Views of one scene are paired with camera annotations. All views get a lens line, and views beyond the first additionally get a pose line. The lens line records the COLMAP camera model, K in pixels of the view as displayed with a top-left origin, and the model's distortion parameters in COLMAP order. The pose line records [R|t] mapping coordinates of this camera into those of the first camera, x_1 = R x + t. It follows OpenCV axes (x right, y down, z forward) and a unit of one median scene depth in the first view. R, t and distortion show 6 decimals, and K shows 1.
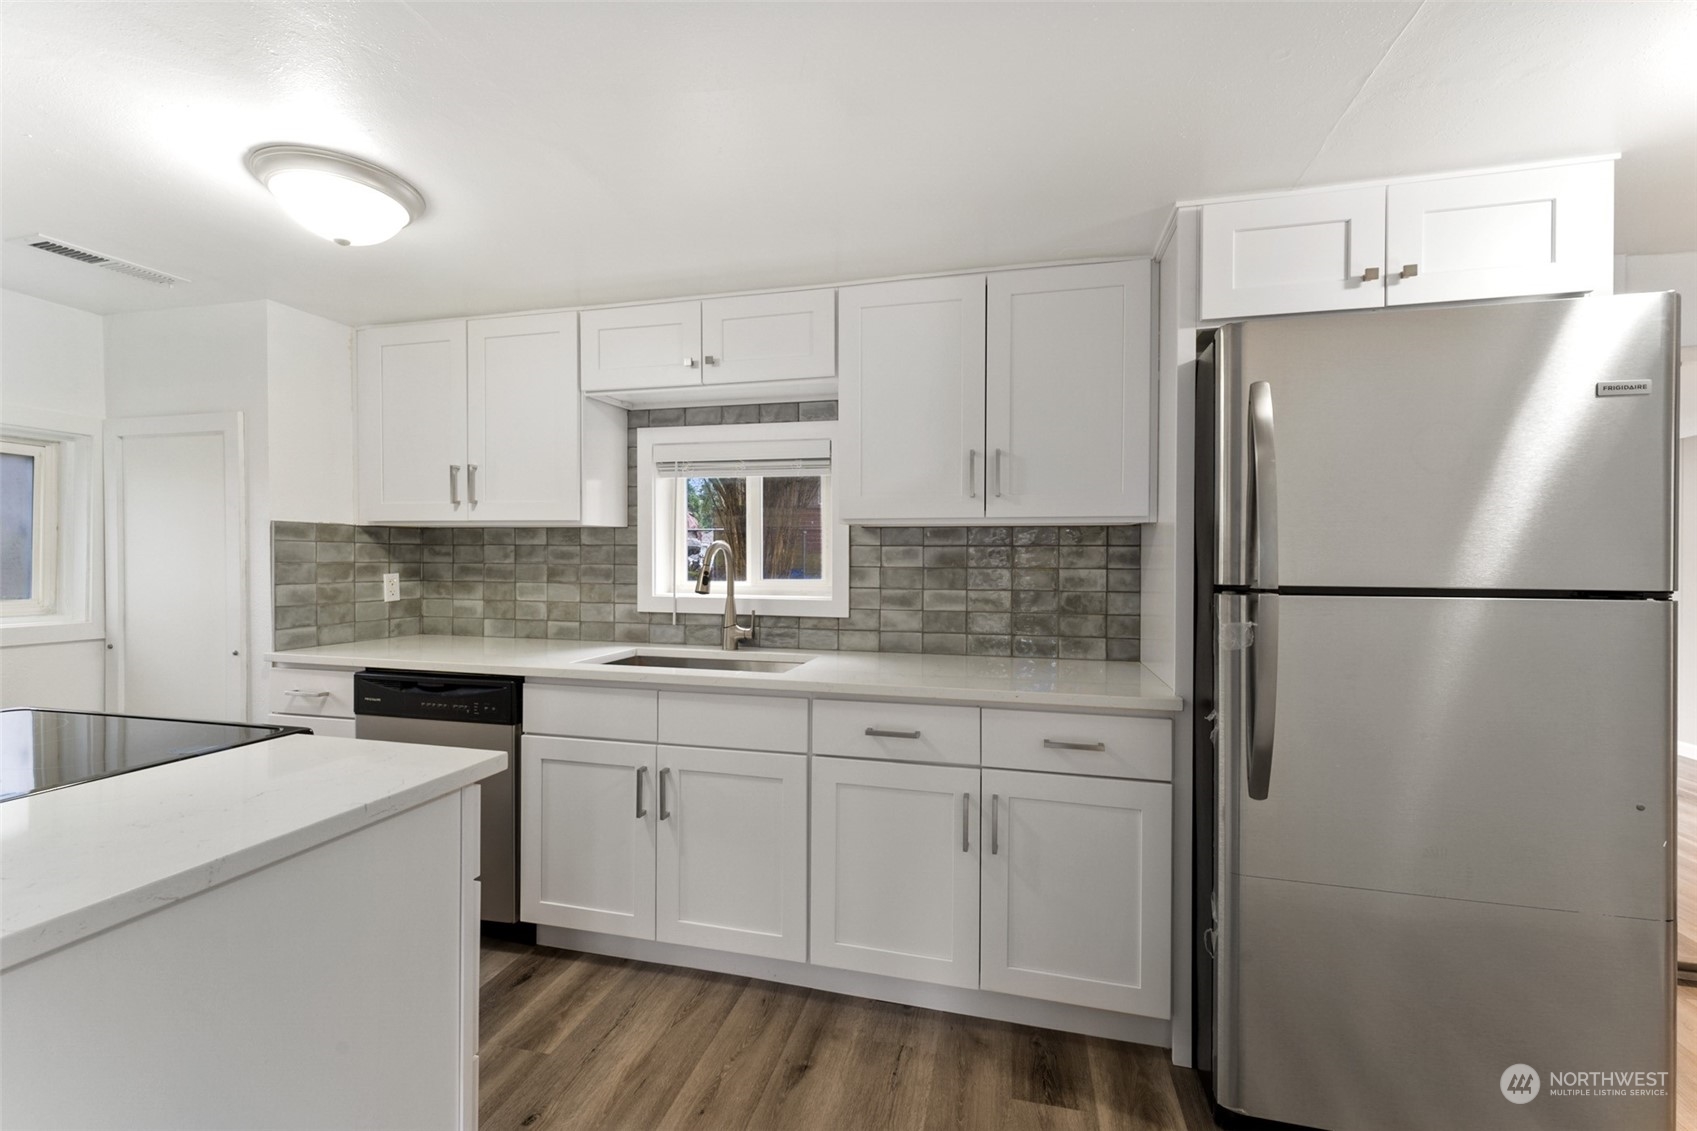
lens RADIAL K [[687.1, 0, 830.3], [0, 687.1, 557.6], [0, 0, 1]] dist [0.000334, -0.000092]
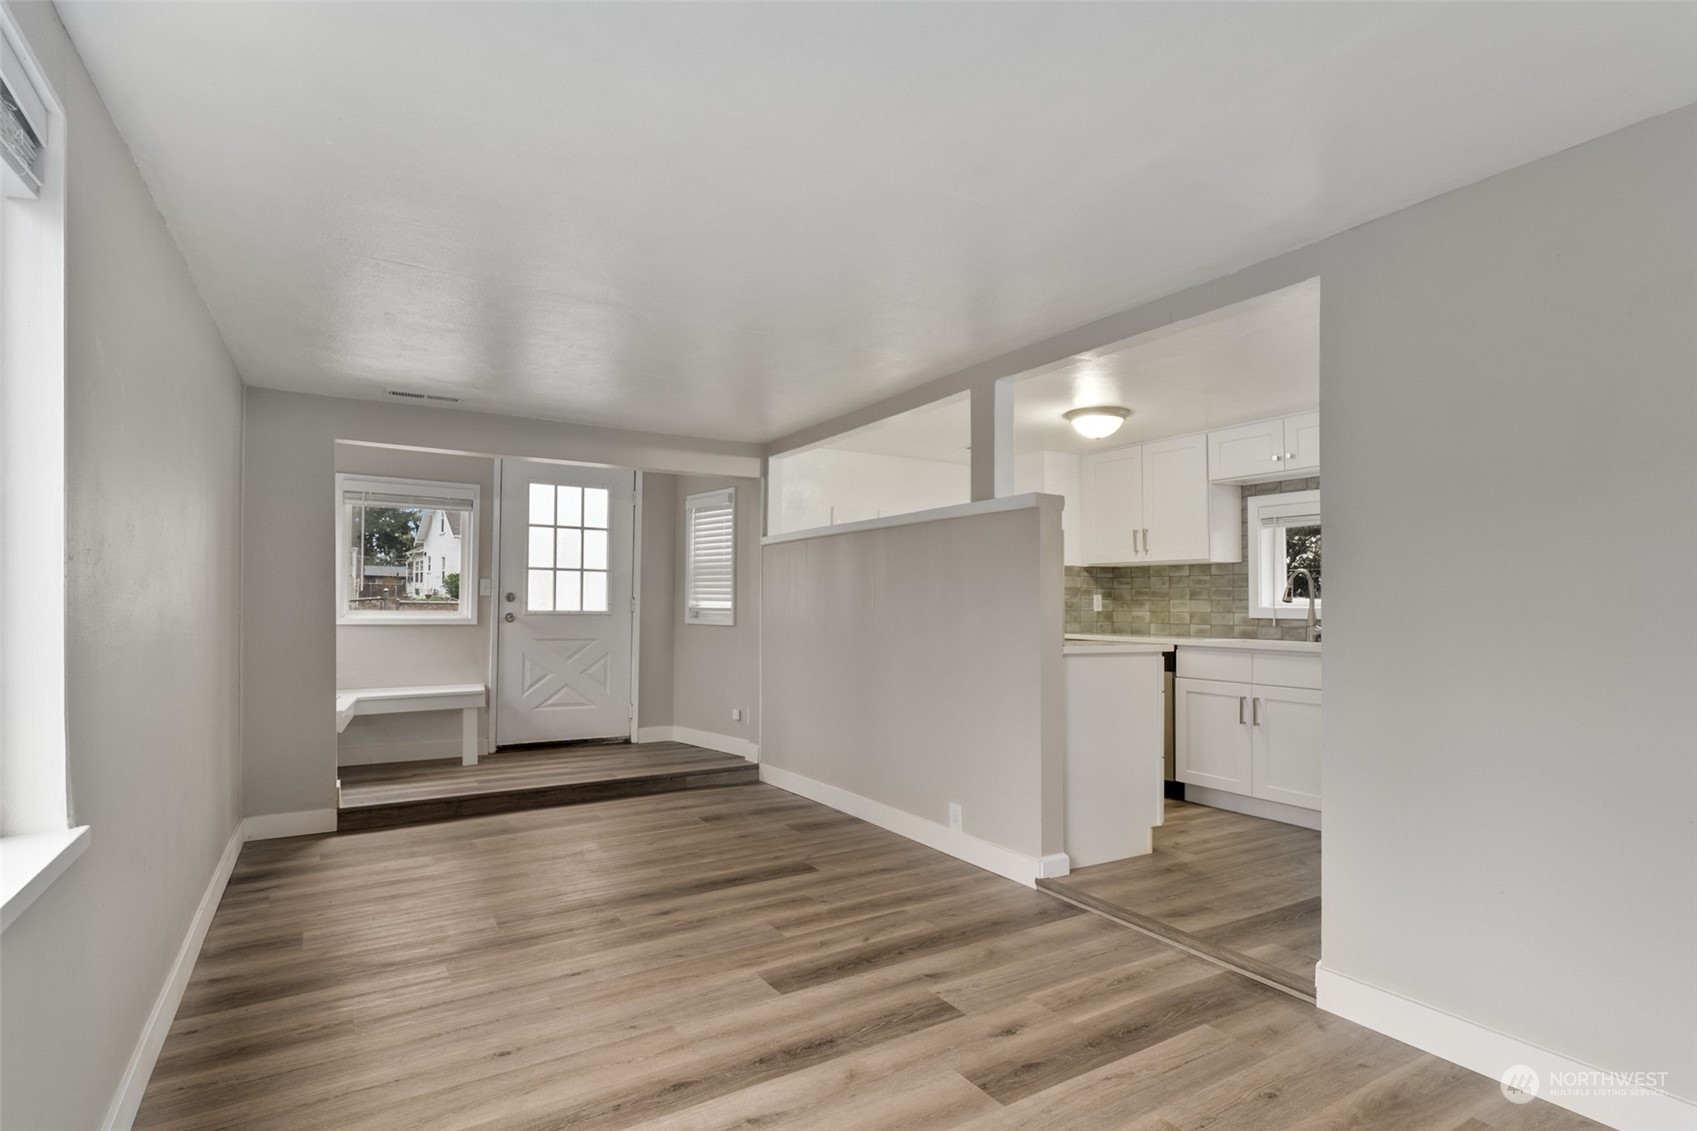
lens RADIAL K [[819.7, 0, 862.8], [0, 819.7, 584.1], [0, 0, 1]] dist [0.001164, 0.000640]
pose [[0.715902, -0.016013, -0.698017, 0.376839], [-0.006141, 0.999554, -0.029229, 0.063199], [0.698174, 0.025212, 0.715484, -0.898595]]
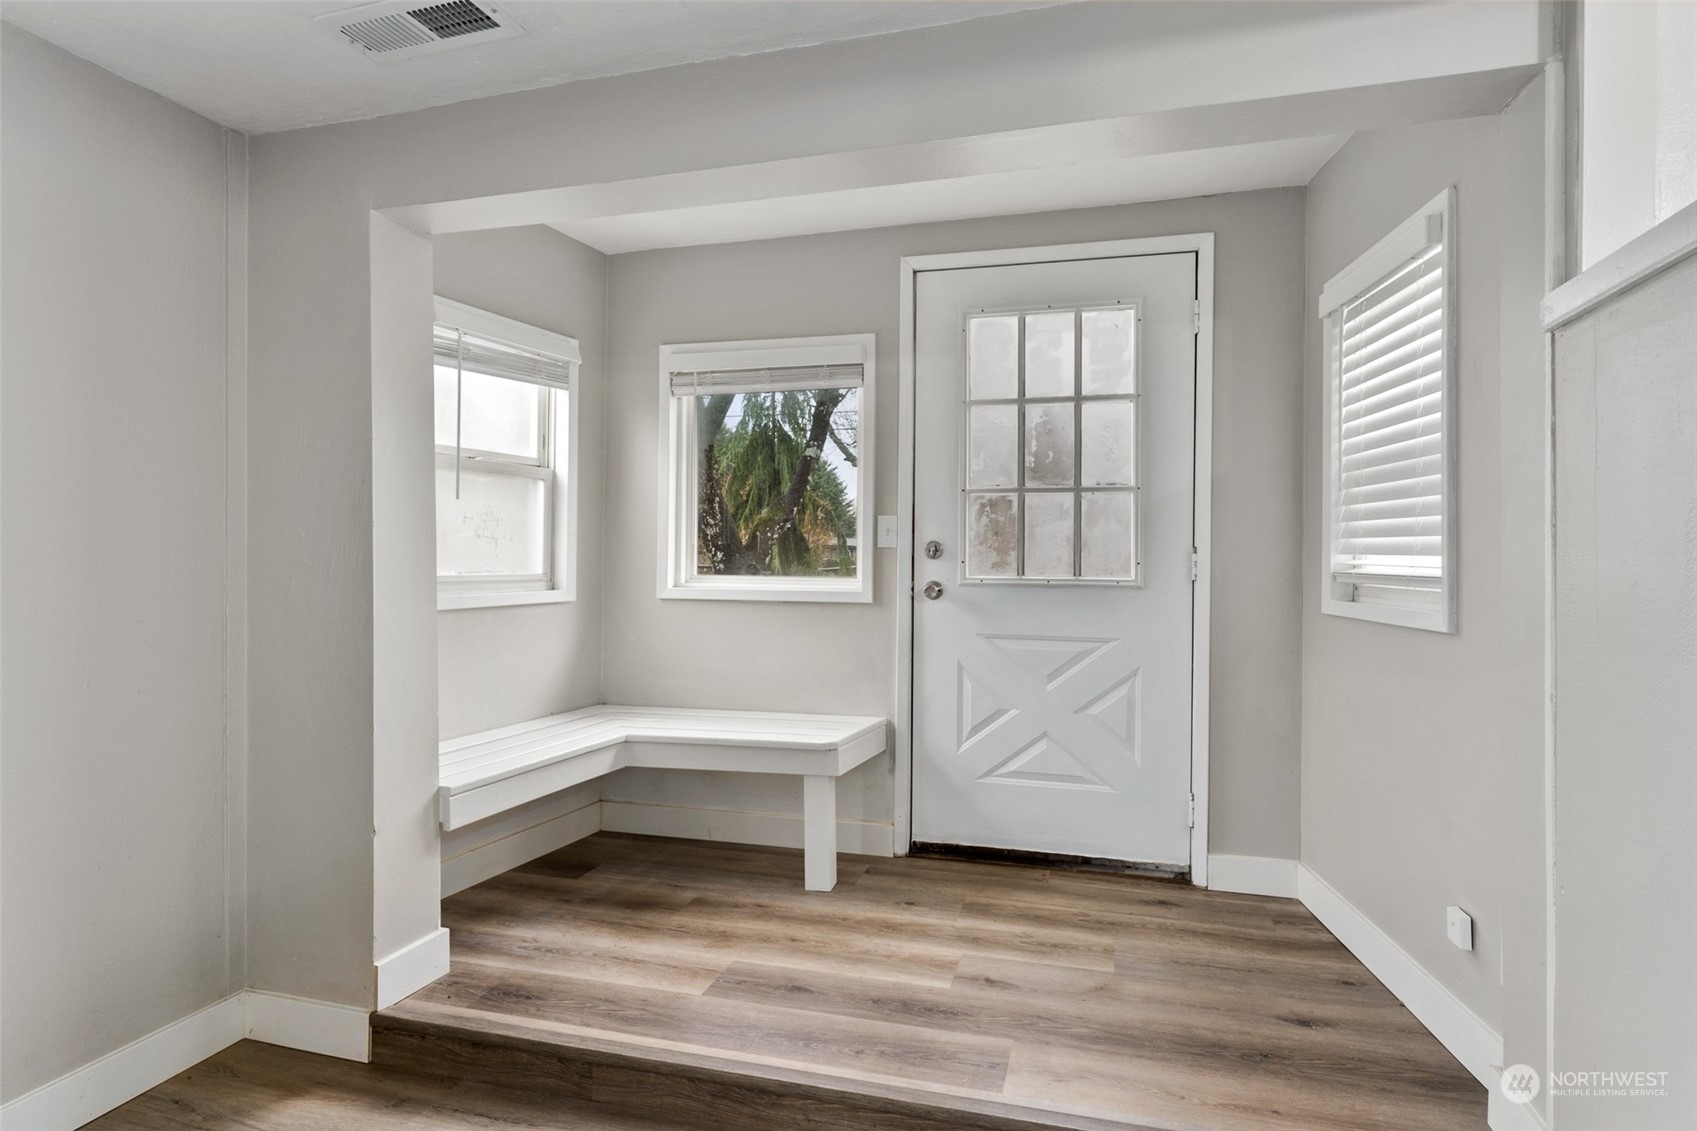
lens RADIAL K [[879.2, 0, 864.6], [0, 879.2, 558.7], [0, 0, 1]] dist [-0.000385, 0.000019]
pose [[-0.025553, -0.002340, -0.999671, -0.661402], [-0.004930, 0.999985, -0.002215, 0.054280], [0.999661, 0.004872, -0.025565, -0.035353]]
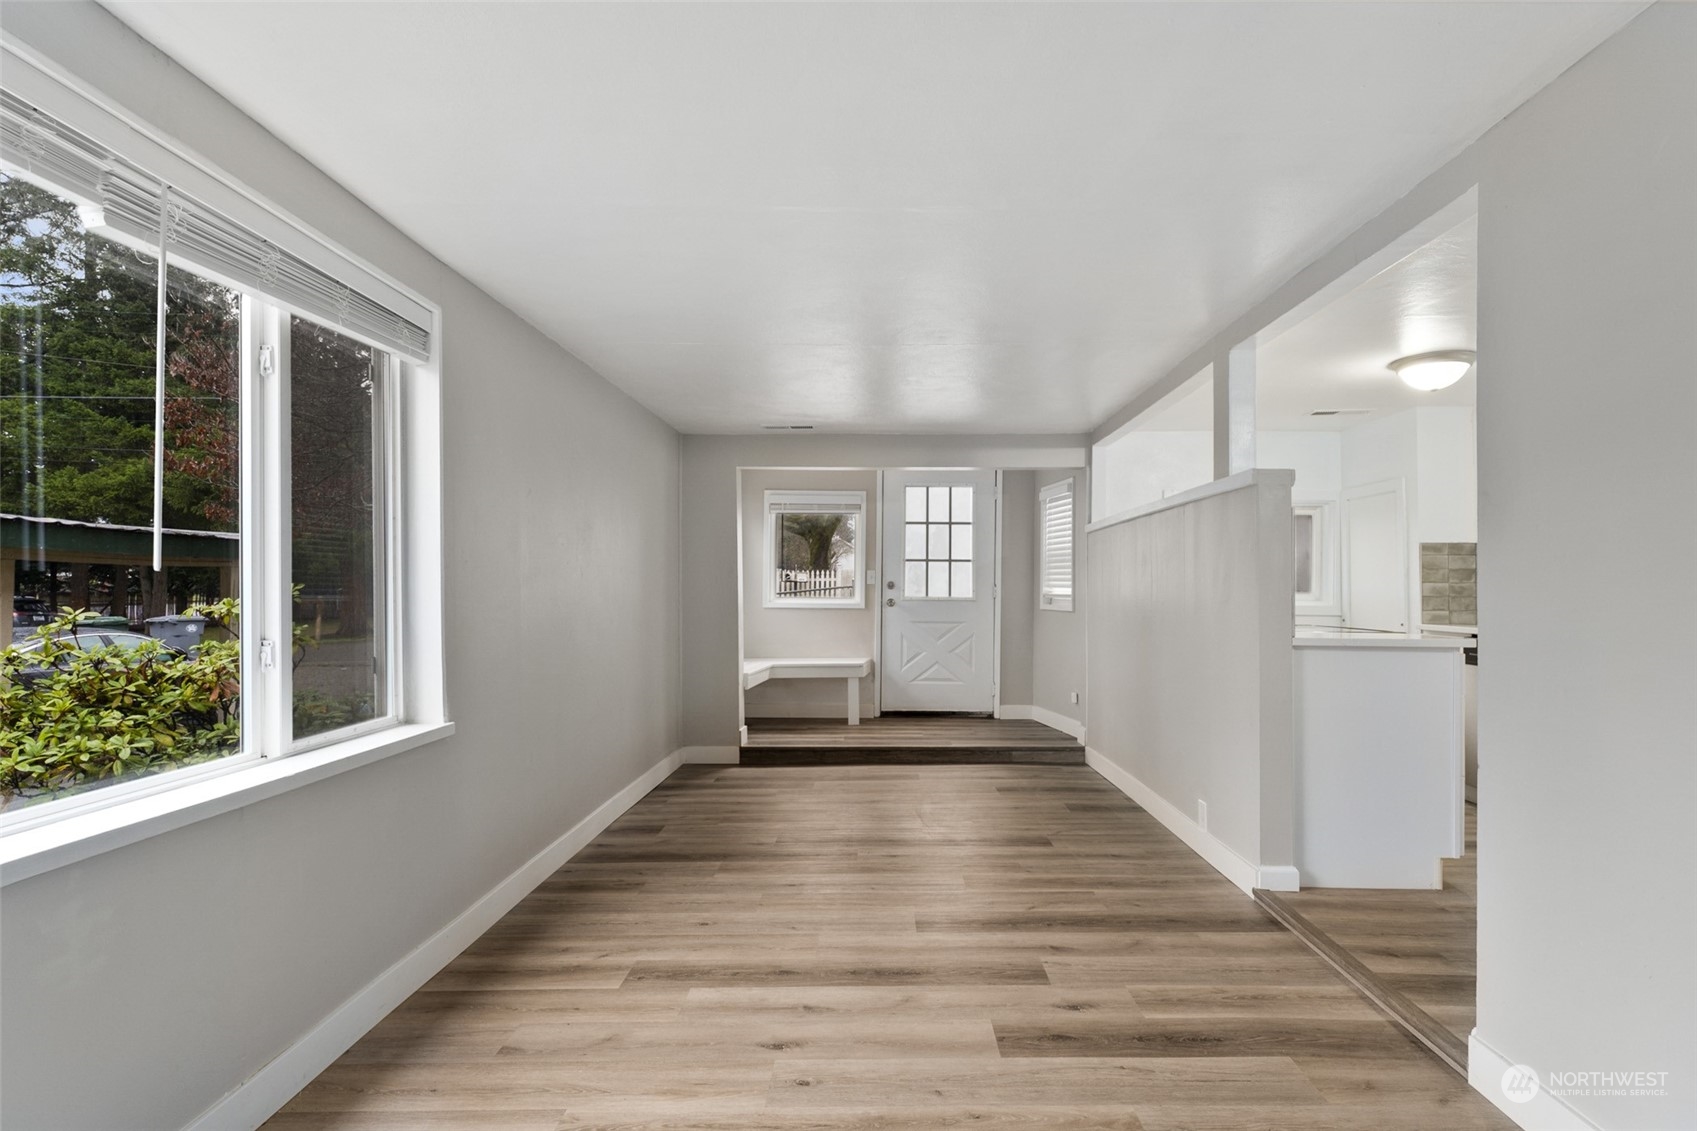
lens RADIAL K [[820.7, 0, 899.6], [0, 820.7, 583.5], [0, 0, 1]] dist [0.000544, 0.000368]
pose [[0.250123, -0.007856, -0.968182, 0.670689], [-0.002808, 0.999957, -0.008839, 0.056364], [0.968210, 0.004929, 0.250090, -0.597597]]
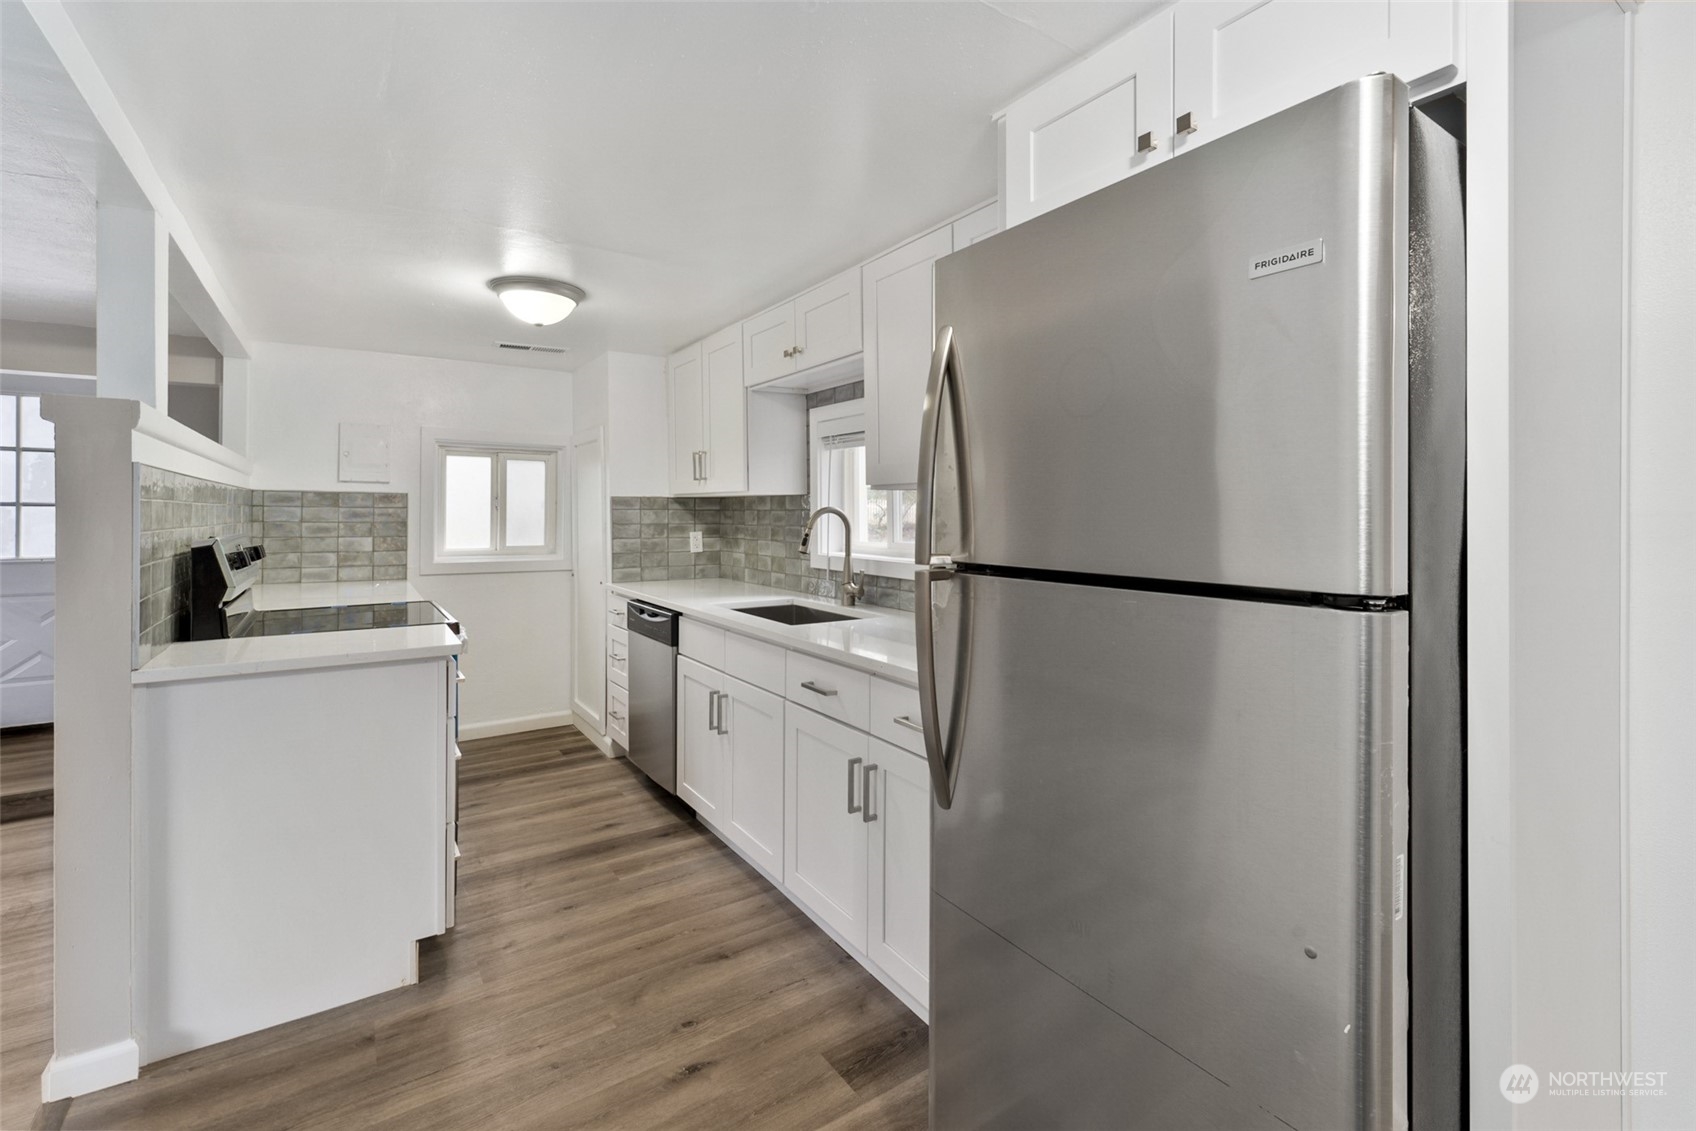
lens RADIAL K [[734.9, 0, 875.9], [0, 734.9, 510.9], [0, 0, 1]] dist [0.000267, -0.000254]
pose [[0.764392, -0.007056, -0.644713, 0.607960], [0.005032, 0.999975, -0.004978, -0.009770], [0.644732, 0.000561, 0.764409, 0.125504]]
